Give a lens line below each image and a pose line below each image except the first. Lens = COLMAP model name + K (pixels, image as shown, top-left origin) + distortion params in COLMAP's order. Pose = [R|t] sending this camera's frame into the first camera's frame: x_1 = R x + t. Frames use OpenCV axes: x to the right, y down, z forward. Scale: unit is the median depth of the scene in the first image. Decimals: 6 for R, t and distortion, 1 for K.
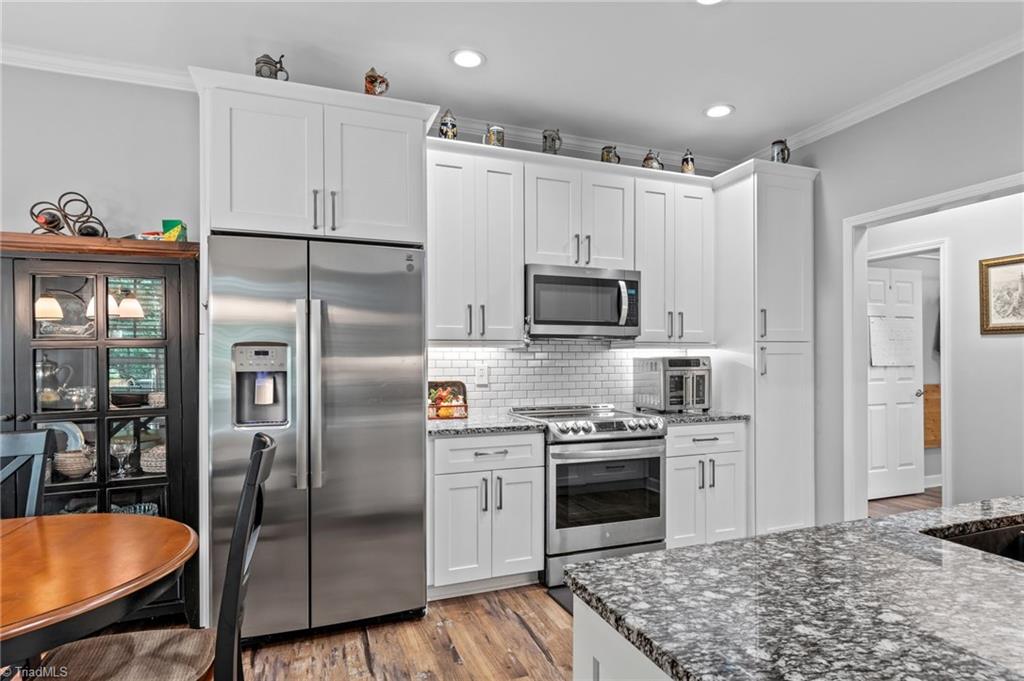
lens RADIAL K [[562.5, 0, 531.2], [0, 562.5, 340.7], [0, 0, 1]] dist [-0.000133, -0.000187]
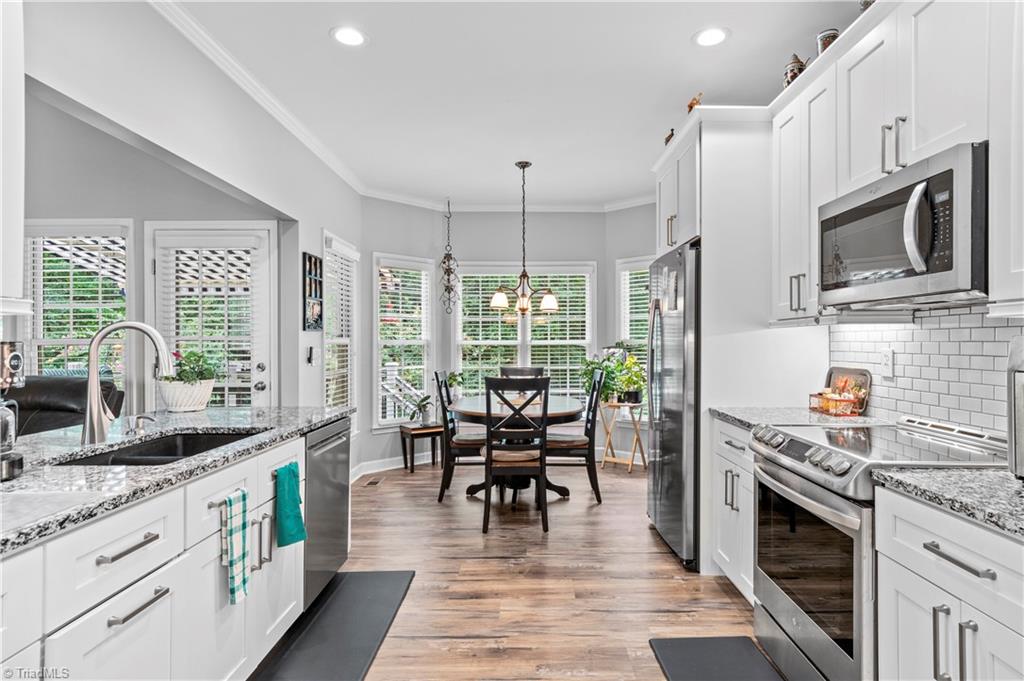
lens RADIAL K [[562.5, 0, 531.2], [0, 562.5, 340.7], [0, 0, 1]] dist [-0.000133, -0.000187]
pose [[-0.359549, -0.000006, -0.933126, 0.744789], [0.029923, 0.999486, -0.011536, 0.028622], [0.932646, -0.032070, -0.359364, 0.867249]]
